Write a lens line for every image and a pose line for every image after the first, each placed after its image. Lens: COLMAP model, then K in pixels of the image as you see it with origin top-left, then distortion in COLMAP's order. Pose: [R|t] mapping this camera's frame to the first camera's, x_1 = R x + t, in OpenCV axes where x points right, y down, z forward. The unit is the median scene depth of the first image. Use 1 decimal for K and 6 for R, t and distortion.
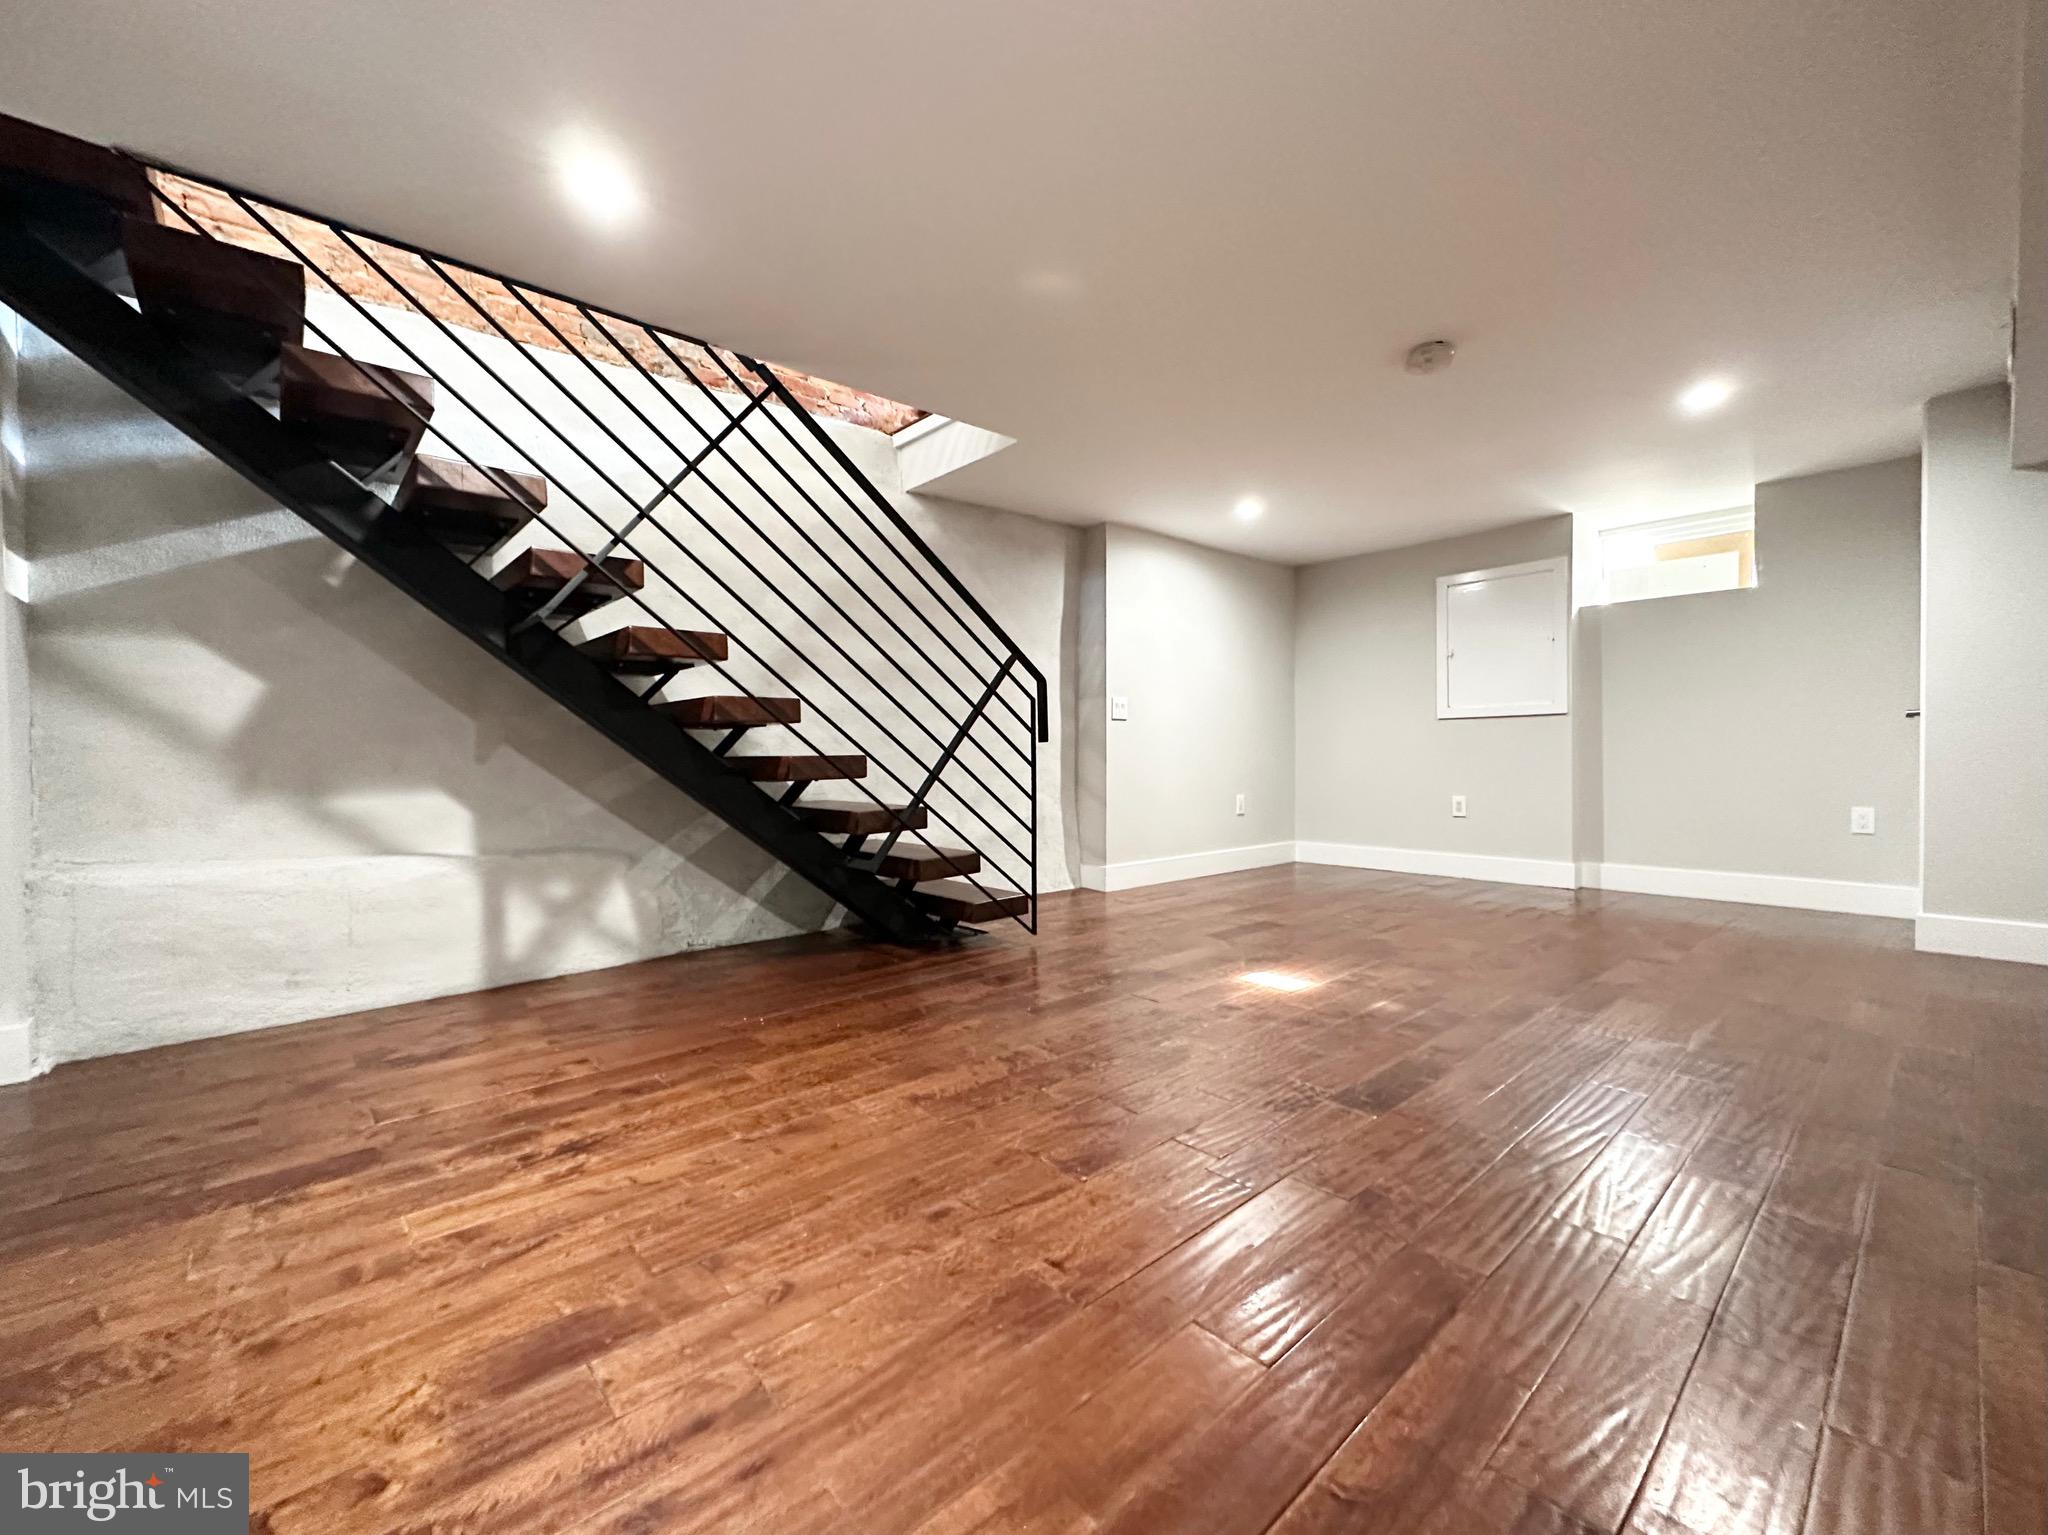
lens RADIAL K [[815.2, 0, 1026.0], [0, 815.2, 767.6], [0, 0, 1]] dist [-0.003162, 0.000081]
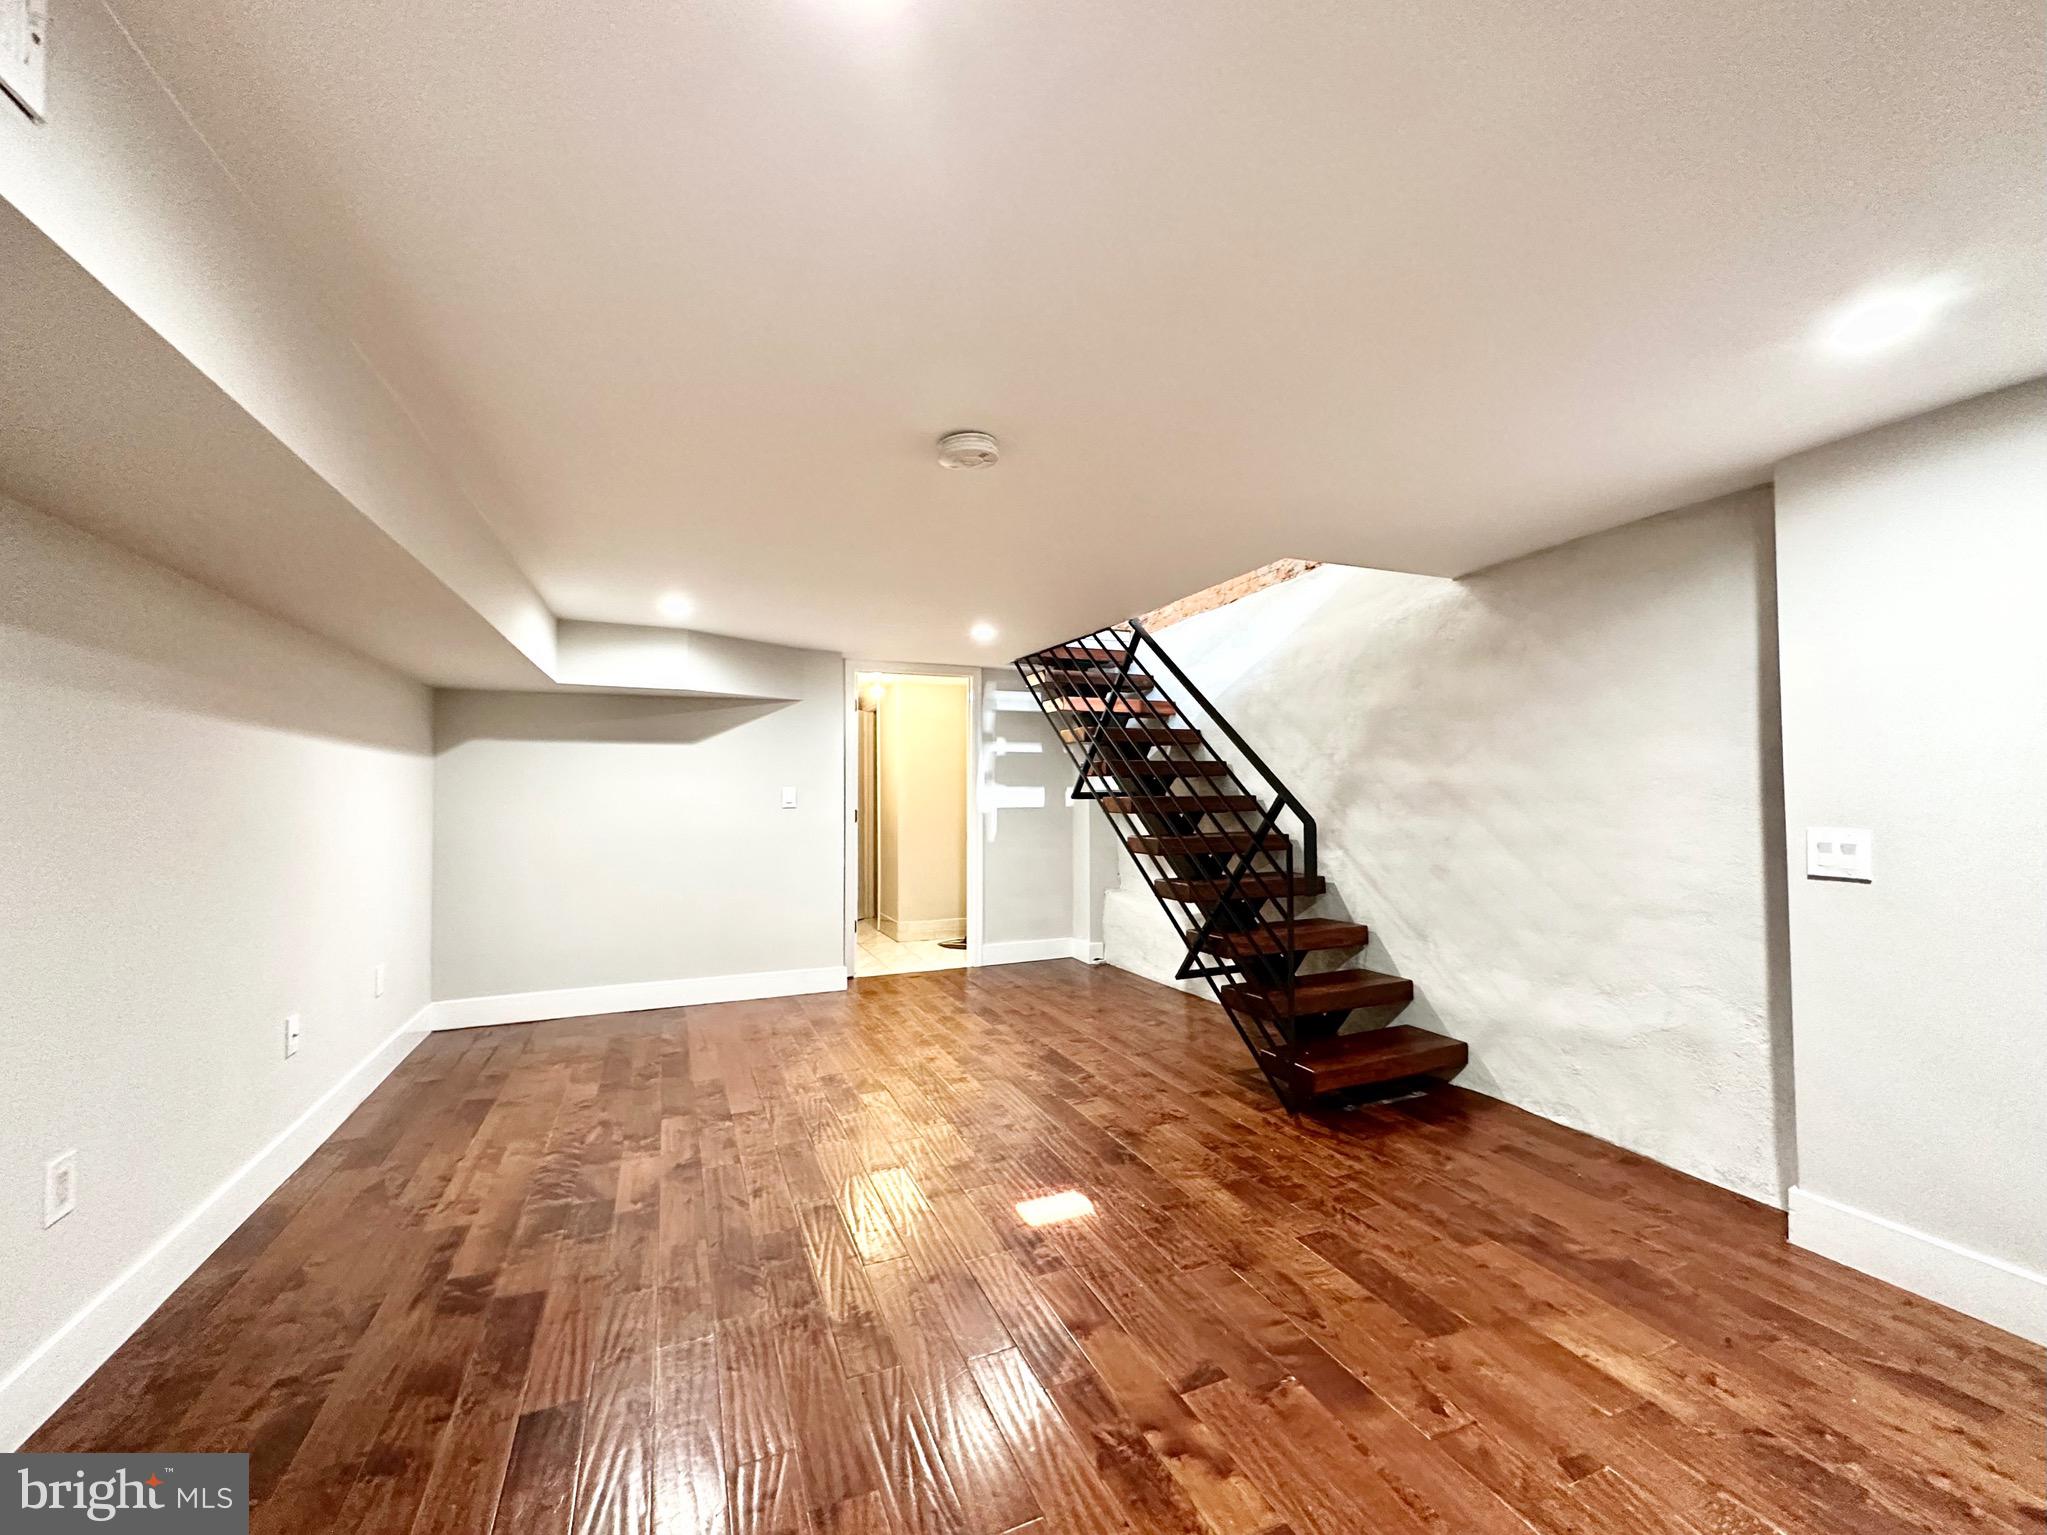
lens RADIAL K [[814.8, 0, 1025.5], [0, 814.8, 767.6], [0, 0, 1]] dist [-0.003162, 0.000081]
pose [[-0.301801, -0.008841, -0.953330, 1.644804], [0.003981, 0.999937, -0.010534, -0.286149], [0.953363, -0.006974, -0.301746, 1.730661]]
